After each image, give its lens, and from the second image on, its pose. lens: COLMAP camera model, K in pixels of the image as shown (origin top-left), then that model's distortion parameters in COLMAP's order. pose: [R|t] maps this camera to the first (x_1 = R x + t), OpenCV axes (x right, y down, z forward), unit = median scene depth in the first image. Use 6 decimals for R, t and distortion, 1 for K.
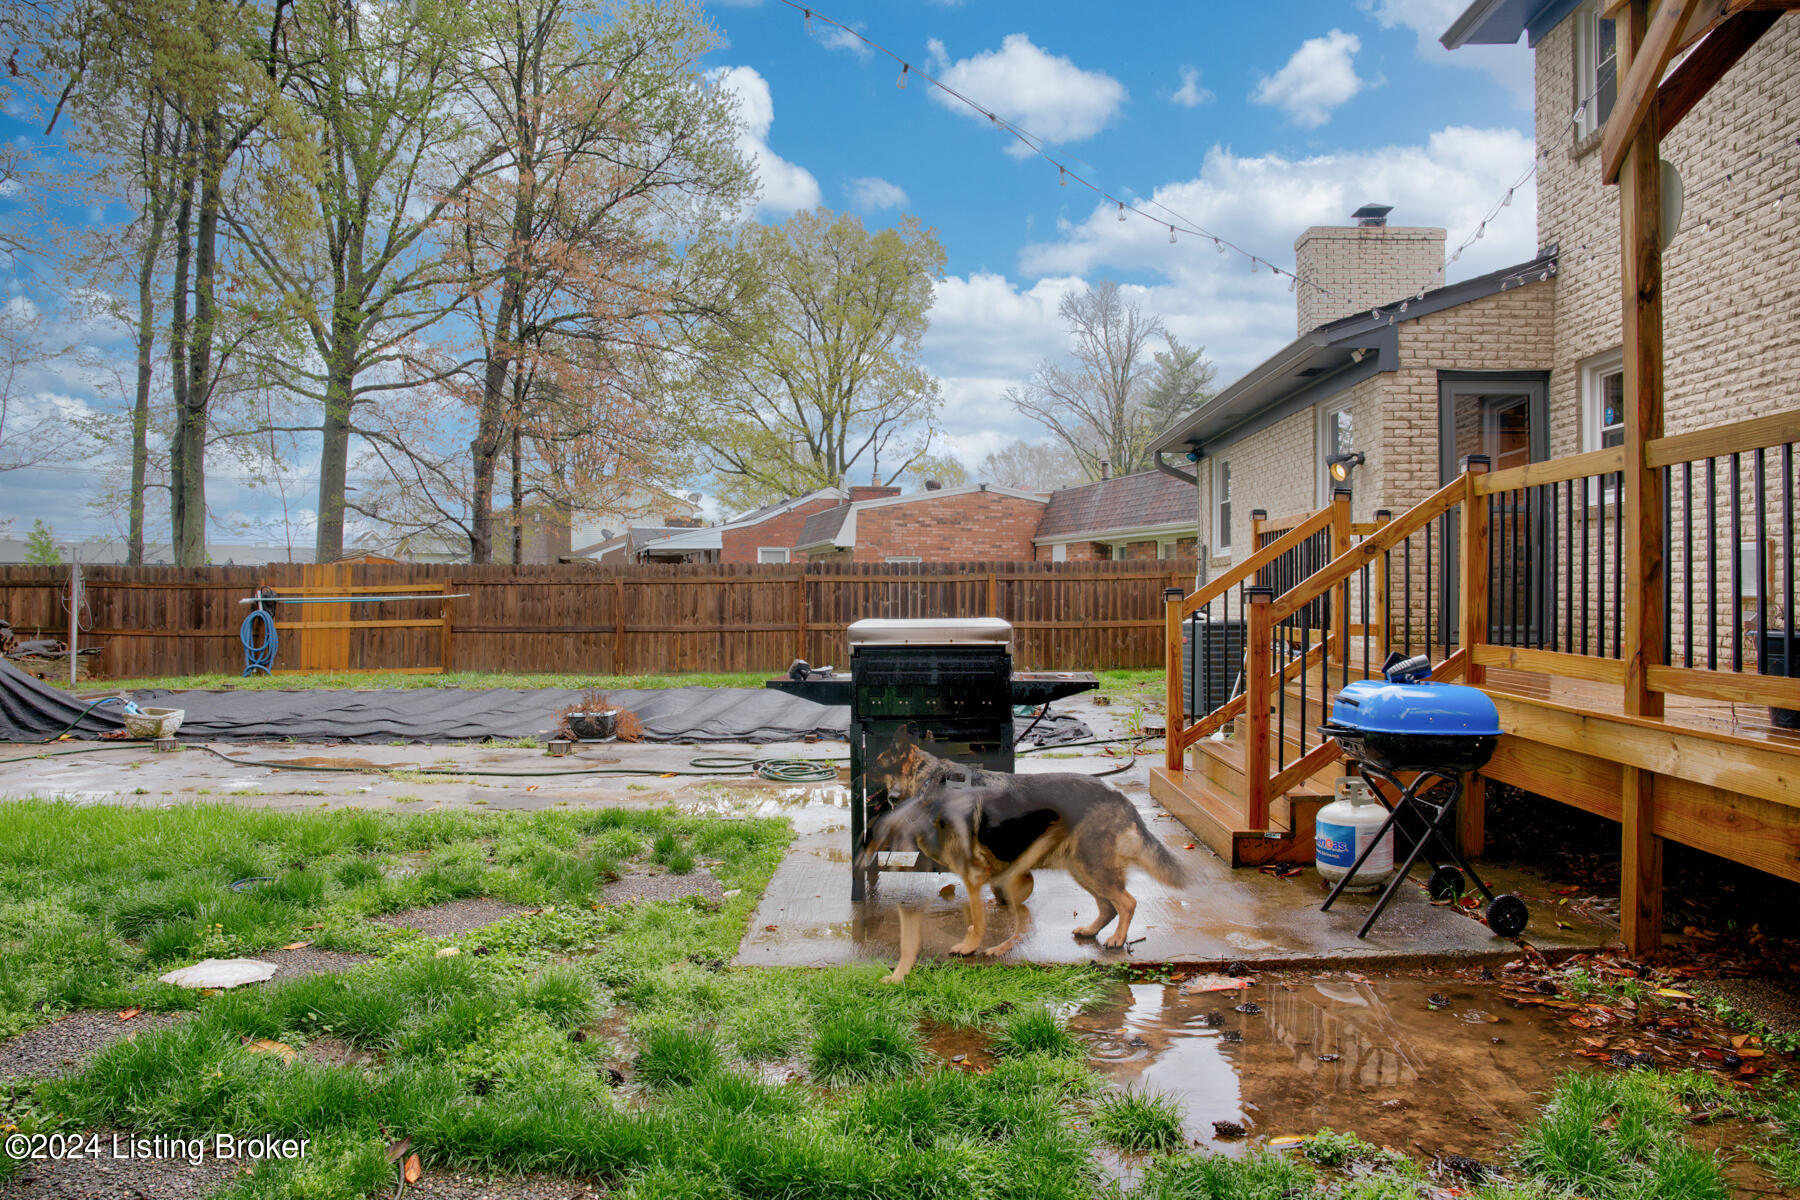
lens RADIAL K [[1230.0, 0, 900.0], [0, 1230.0, 600.0], [0, 0, 1]] dist [-0.144453, 0.091792]
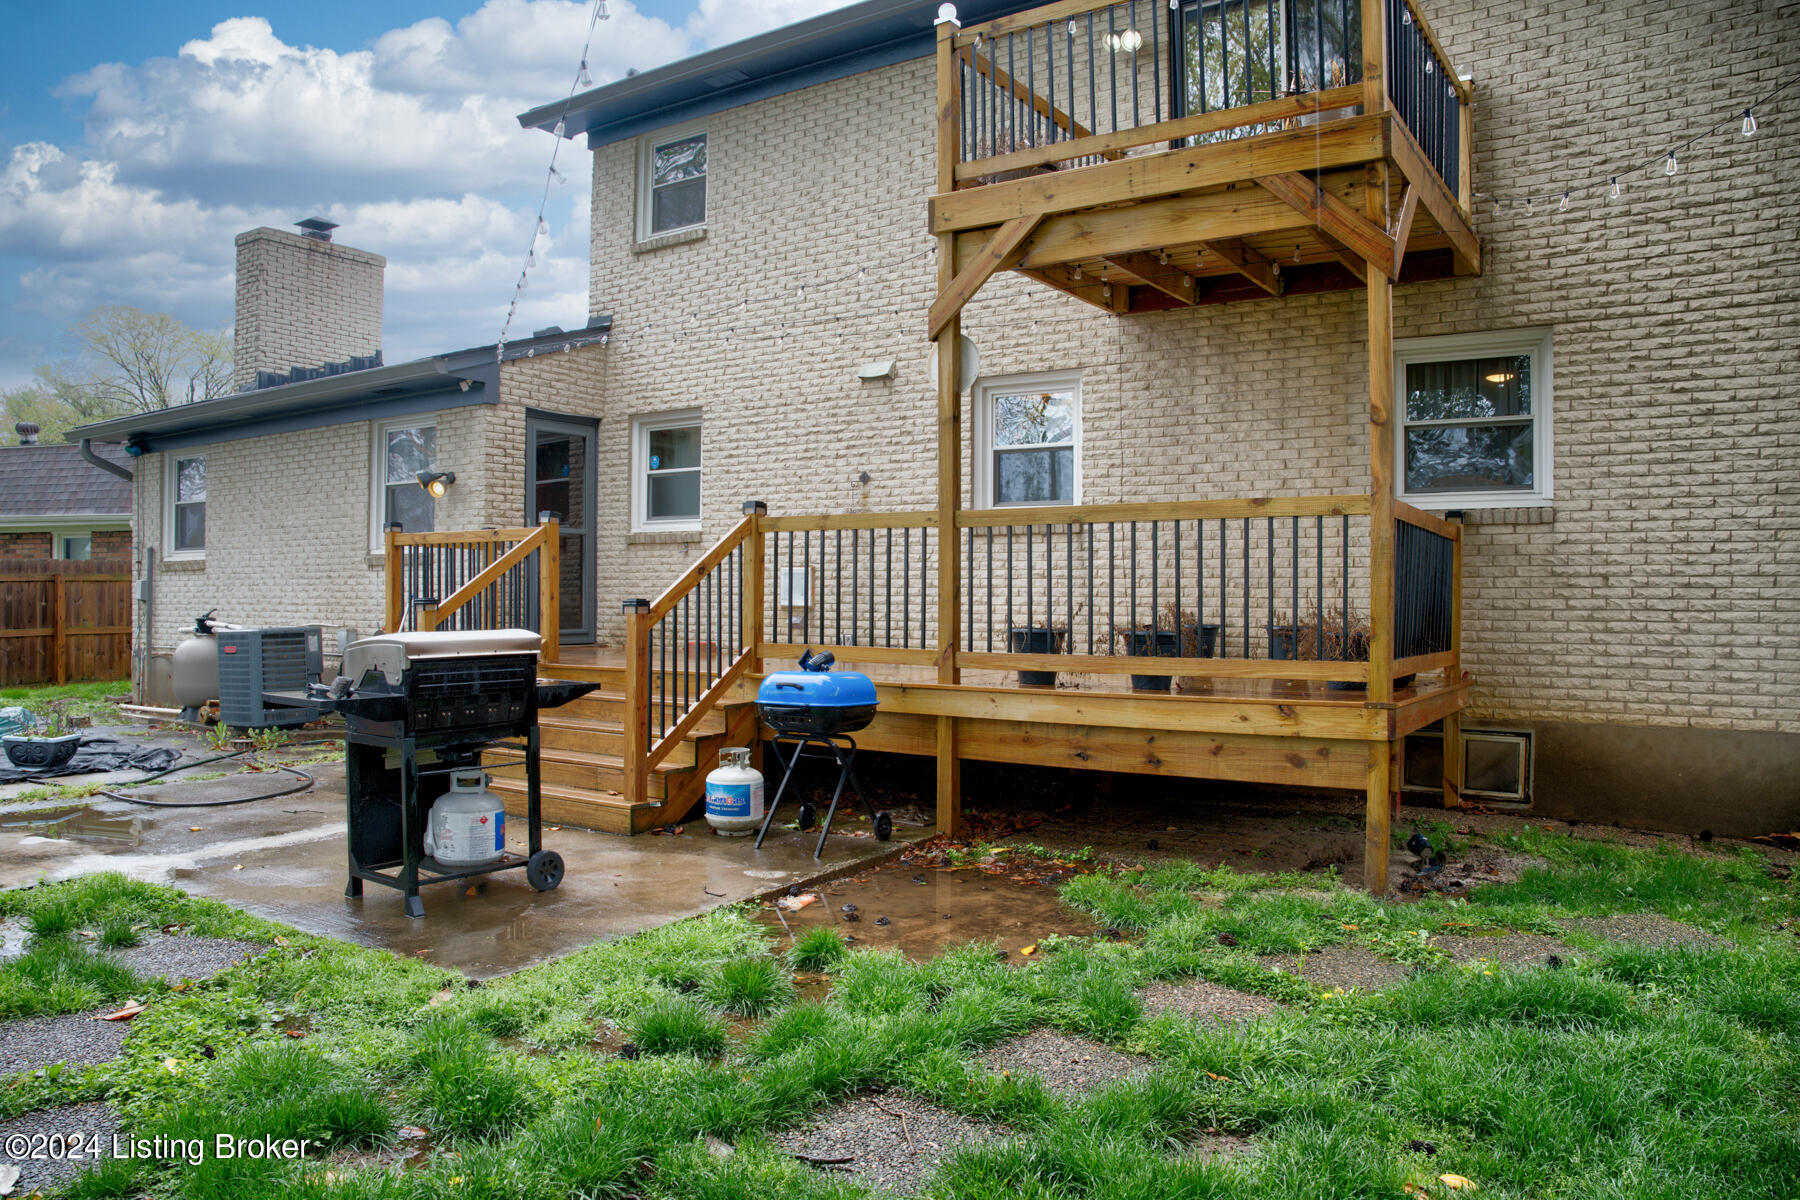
lens RADIAL K [[1230.0, 0, 900.0], [0, 1230.0, 600.0], [0, 0, 1]] dist [-0.144453, 0.091792]
pose [[0.517905, 0.002356, 0.855435, -0.437388], [-0.000019, 0.999996, -0.002742, -0.005308], [-0.855438, 0.001404, 0.517903, 0.109096]]
